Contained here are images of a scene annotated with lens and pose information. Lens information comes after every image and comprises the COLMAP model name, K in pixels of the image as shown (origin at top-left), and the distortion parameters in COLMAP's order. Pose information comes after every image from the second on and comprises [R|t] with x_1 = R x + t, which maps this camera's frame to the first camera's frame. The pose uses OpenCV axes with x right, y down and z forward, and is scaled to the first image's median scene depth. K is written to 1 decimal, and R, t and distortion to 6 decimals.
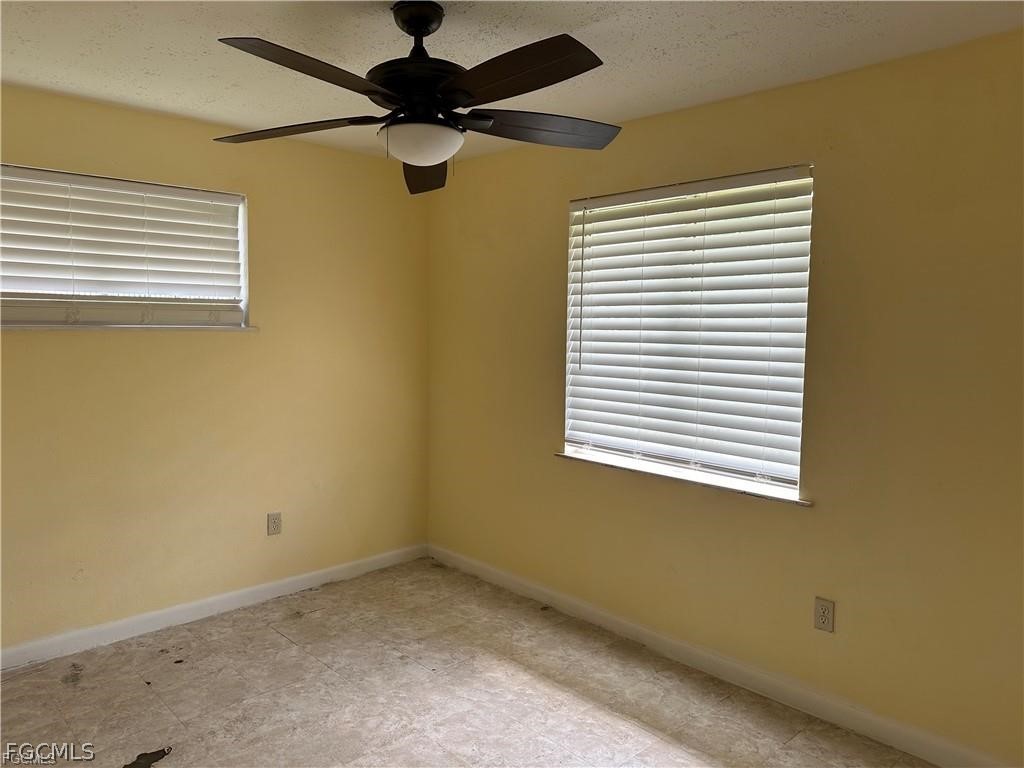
lens RADIAL K [[716.4, 0, 513.7], [0, 716.4, 378.9], [0, 0, 1]] dist [0.141828, -0.181504]
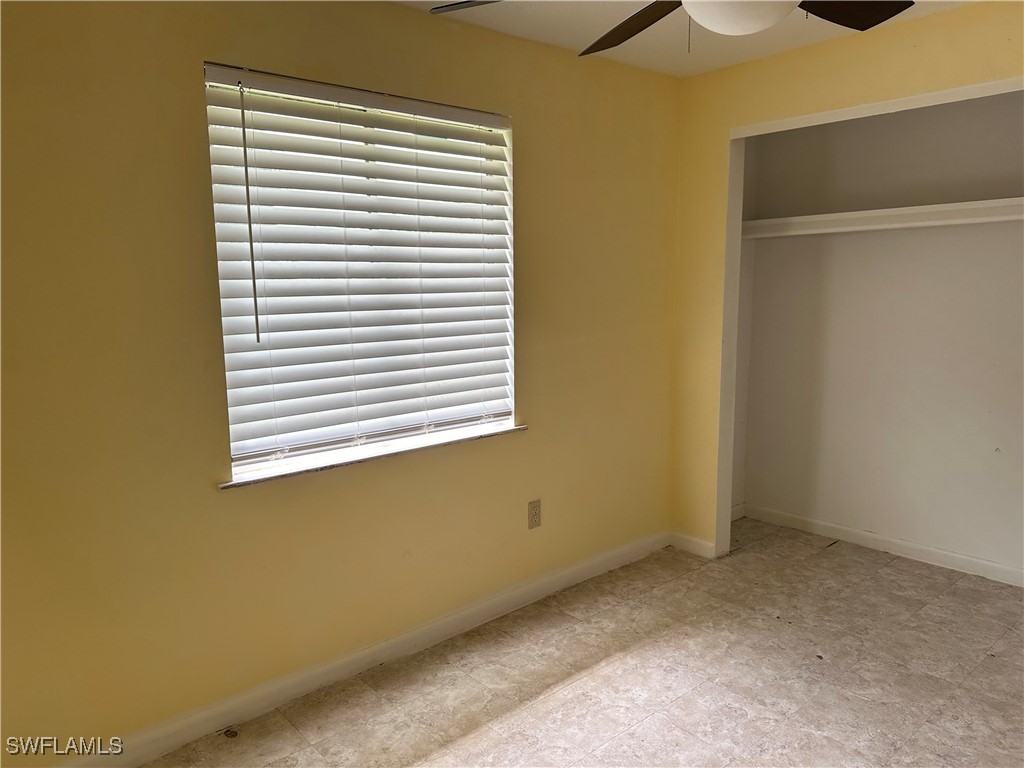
lens RADIAL K [[716.4, 0, 513.7], [0, 716.4, 378.9], [0, 0, 1]] dist [0.141828, -0.181504]
pose [[0.064923, -0.158328, 0.985250, -0.619709], [0.089885, 0.984247, 0.152244, -0.068114], [-0.993834, 0.078675, 0.078131, 0.825837]]
